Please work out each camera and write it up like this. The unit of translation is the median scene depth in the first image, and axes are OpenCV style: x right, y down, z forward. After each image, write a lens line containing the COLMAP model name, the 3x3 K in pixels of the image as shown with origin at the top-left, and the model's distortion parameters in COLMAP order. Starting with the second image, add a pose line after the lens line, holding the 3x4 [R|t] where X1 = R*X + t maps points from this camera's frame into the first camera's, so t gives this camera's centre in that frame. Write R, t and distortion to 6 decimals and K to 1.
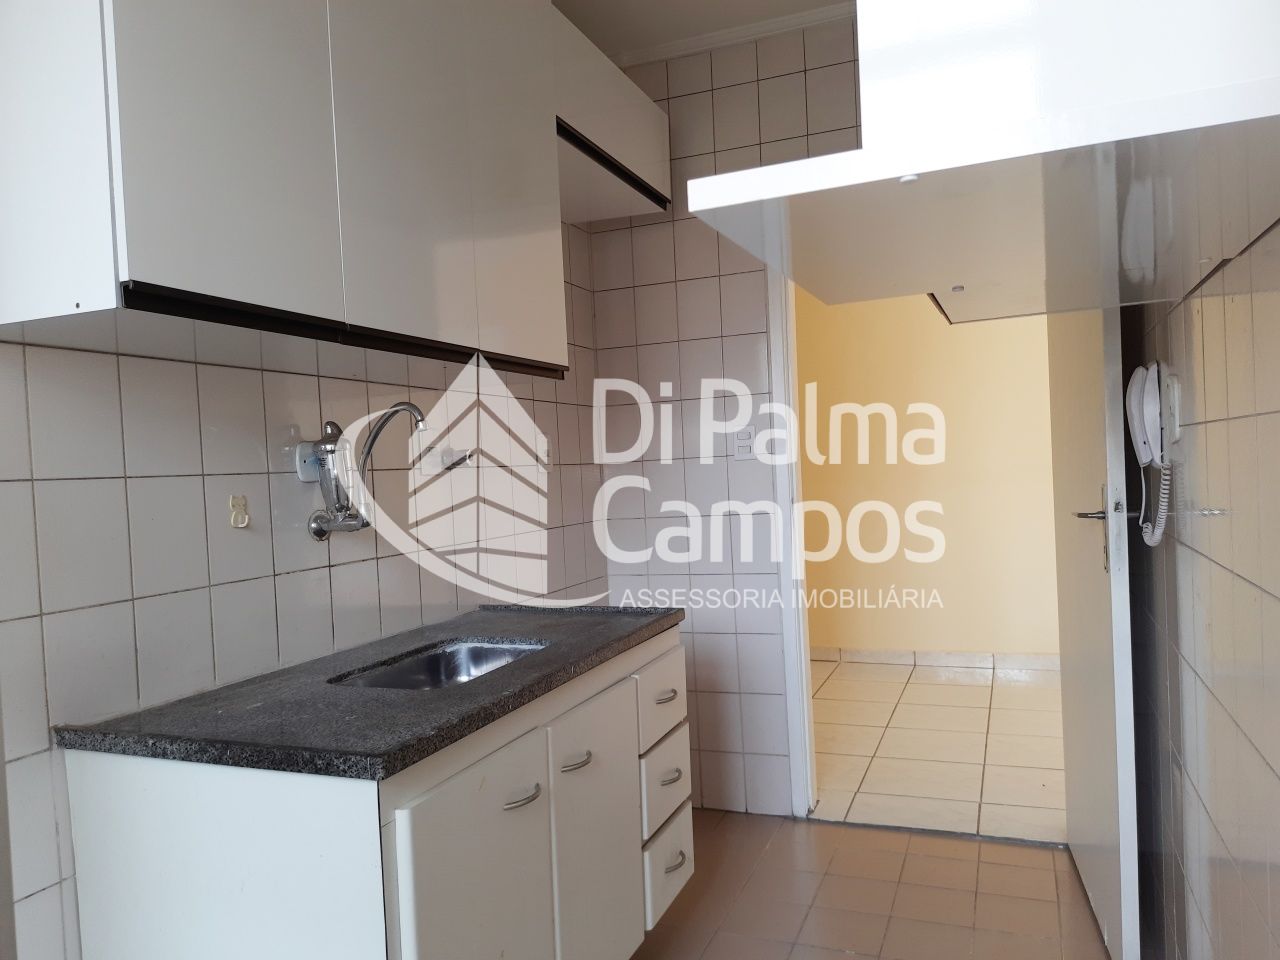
lens RADIAL K [[922.5, 0, 642.5], [0, 922.5, 479.2], [0, 0, 1]] dist [0.062537, -0.083966]
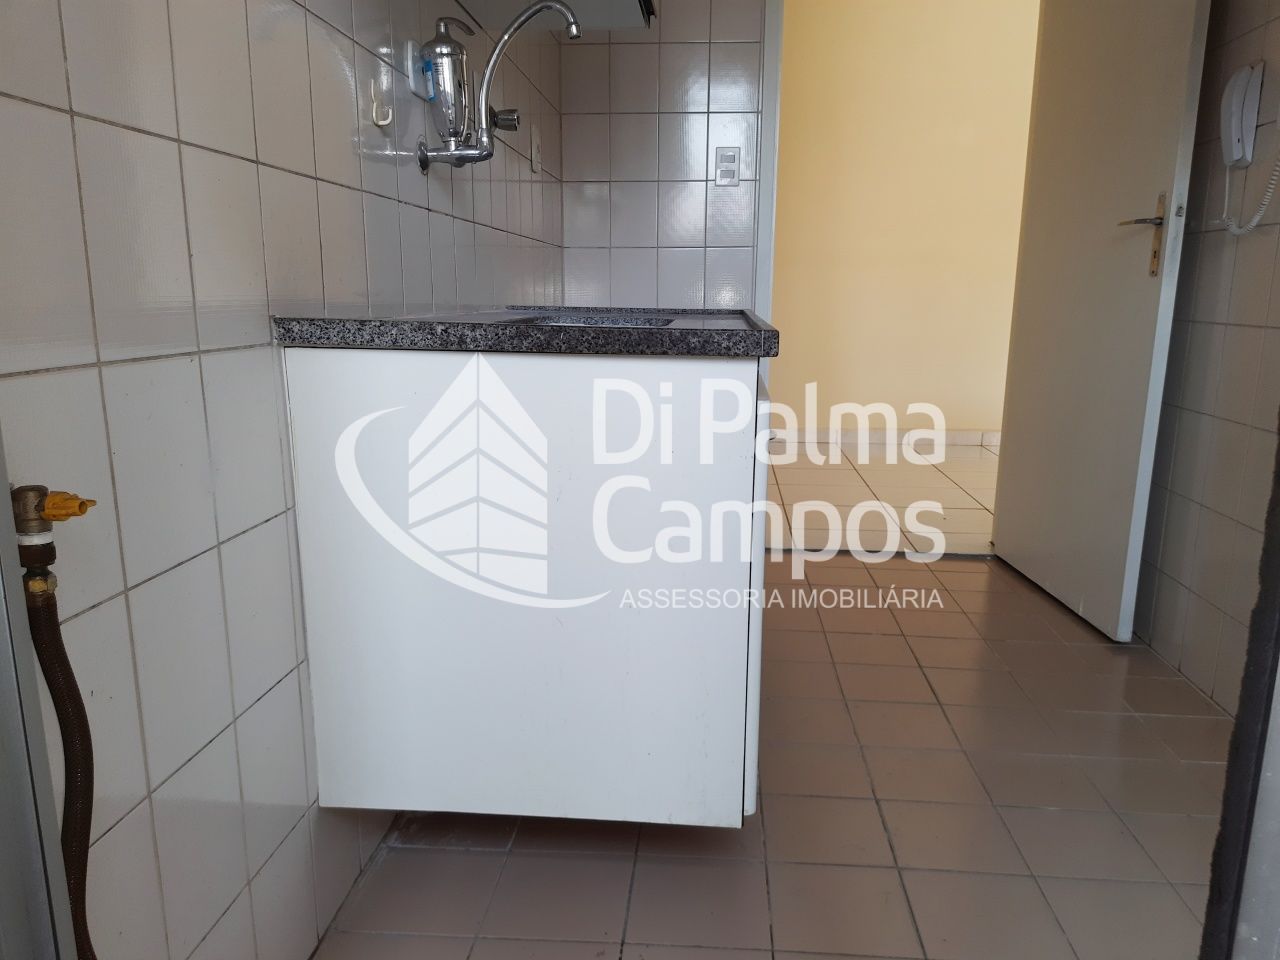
lens RADIAL K [[922.5, 0, 644.1], [0, 922.5, 488.9], [0, 0, 1]] dist [0.062537, -0.083966]
pose [[0.952878, -0.010038, 0.303189, -0.575995], [-0.046216, 0.982982, 0.177796, 0.255739], [-0.299814, -0.183430, 0.936197, 0.166440]]
